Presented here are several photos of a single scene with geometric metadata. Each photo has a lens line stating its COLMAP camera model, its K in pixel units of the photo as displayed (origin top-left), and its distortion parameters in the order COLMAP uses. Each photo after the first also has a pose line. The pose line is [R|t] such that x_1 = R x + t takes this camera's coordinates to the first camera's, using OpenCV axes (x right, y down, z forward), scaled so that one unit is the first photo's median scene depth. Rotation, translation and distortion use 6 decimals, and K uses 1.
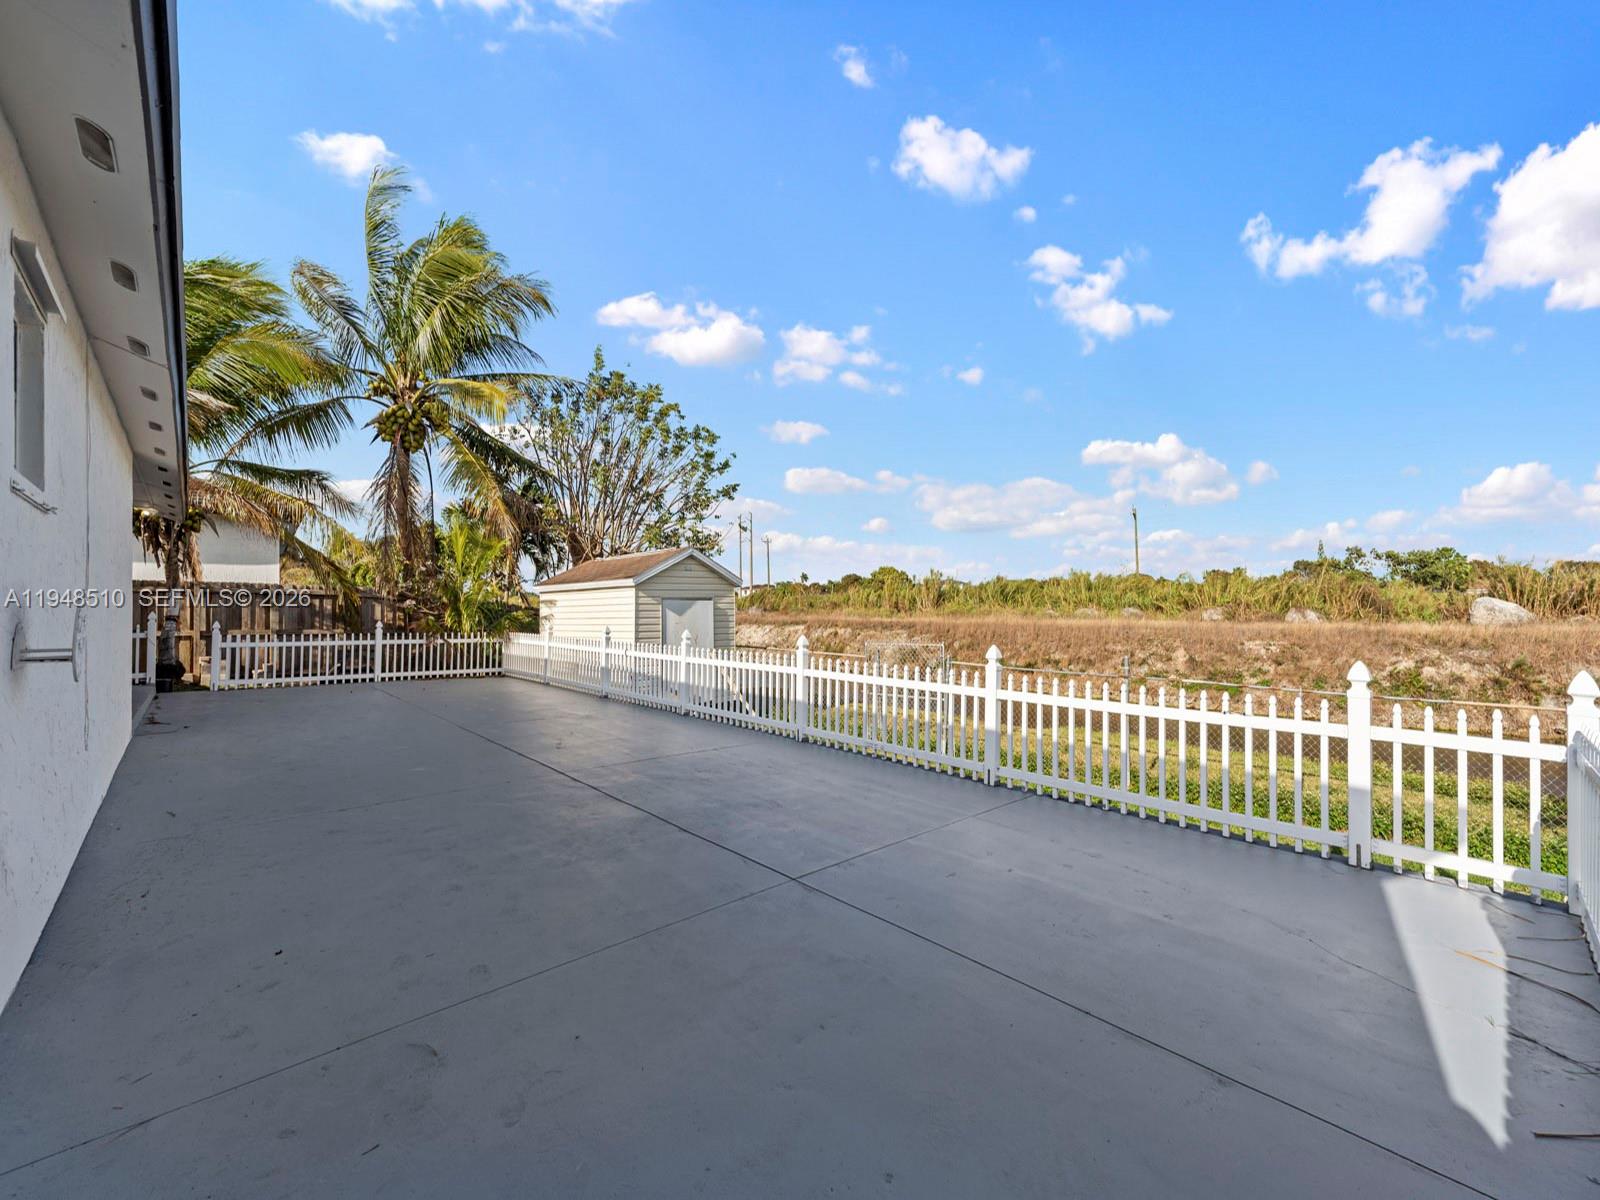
lens RADIAL K [[654.9, 0, 794.3], [0, 654.9, 612.1], [0, 0, 1]] dist [0.001350, -0.000050]
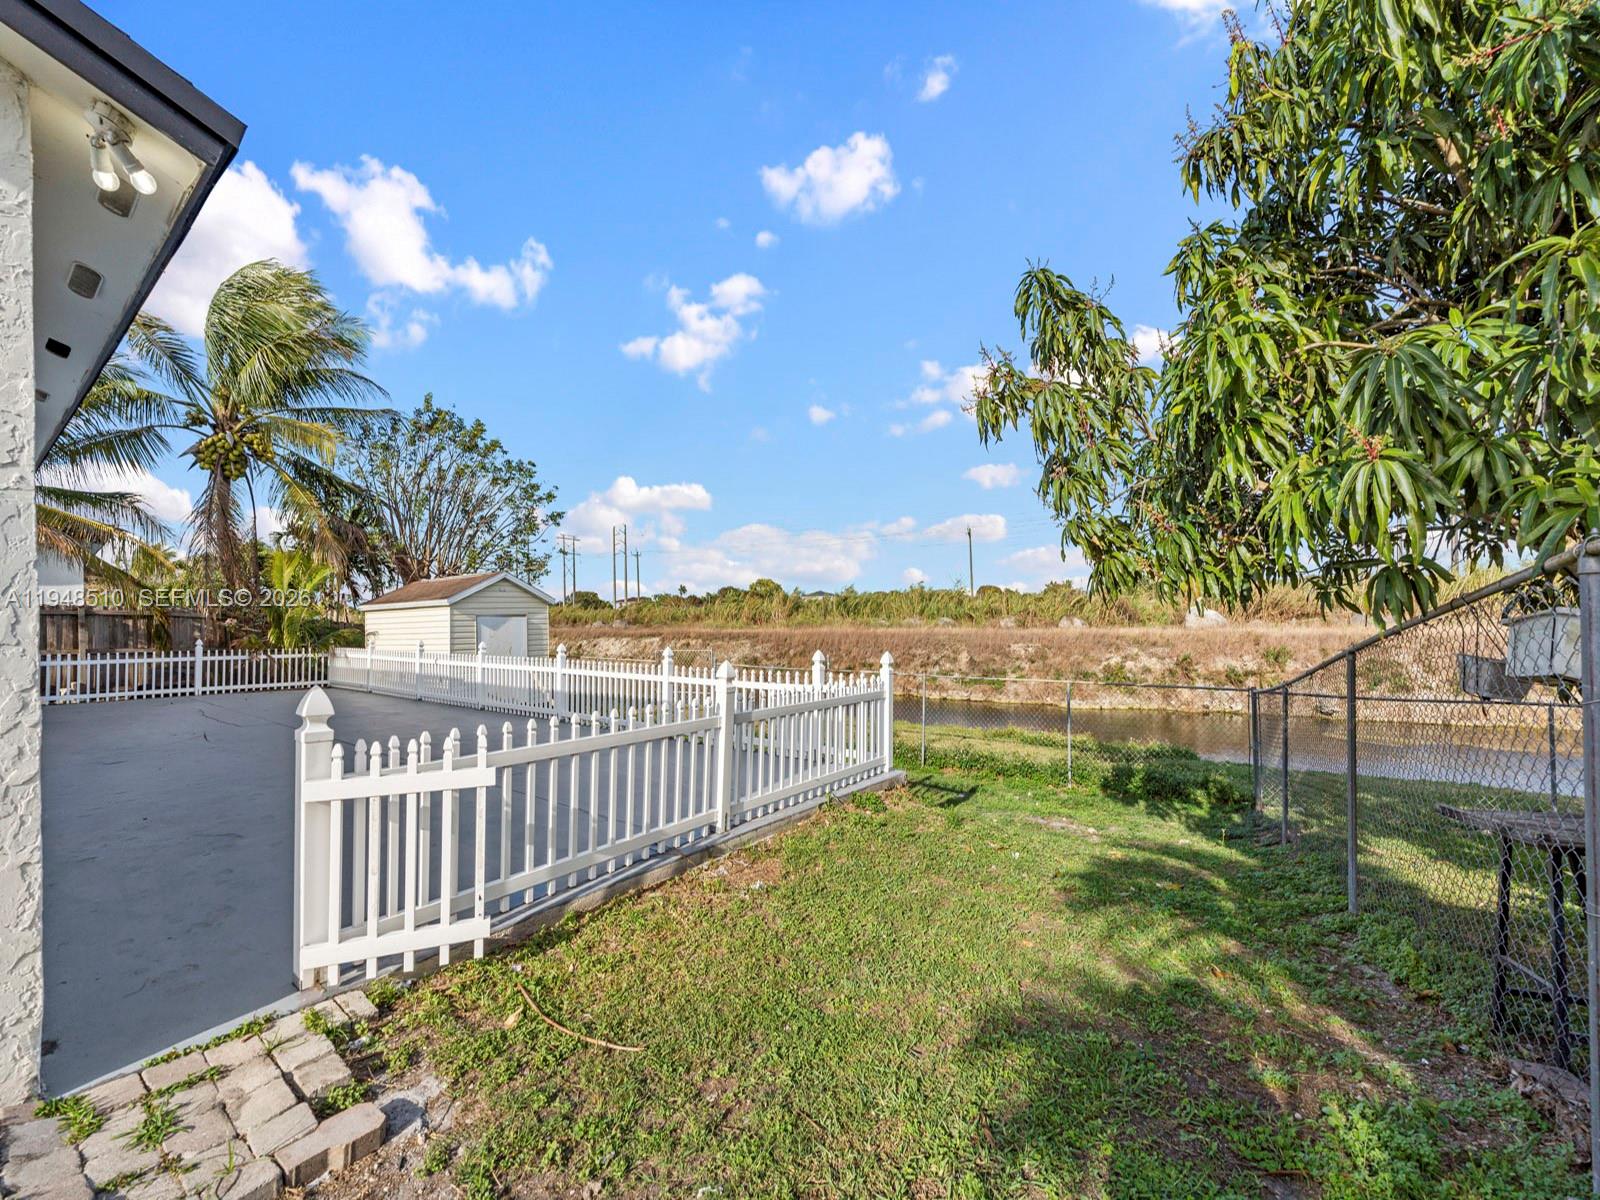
lens RADIAL K [[663.1, 0, 805.0], [0, 663.1, 619.2], [0, 0, 1]] dist [-0.001361, -0.000264]
pose [[0.983800, -0.011623, 0.178891, 0.137125], [0.012815, 0.999903, -0.005506, -0.000448], [-0.178810, 0.007709, 0.983853, -0.225282]]
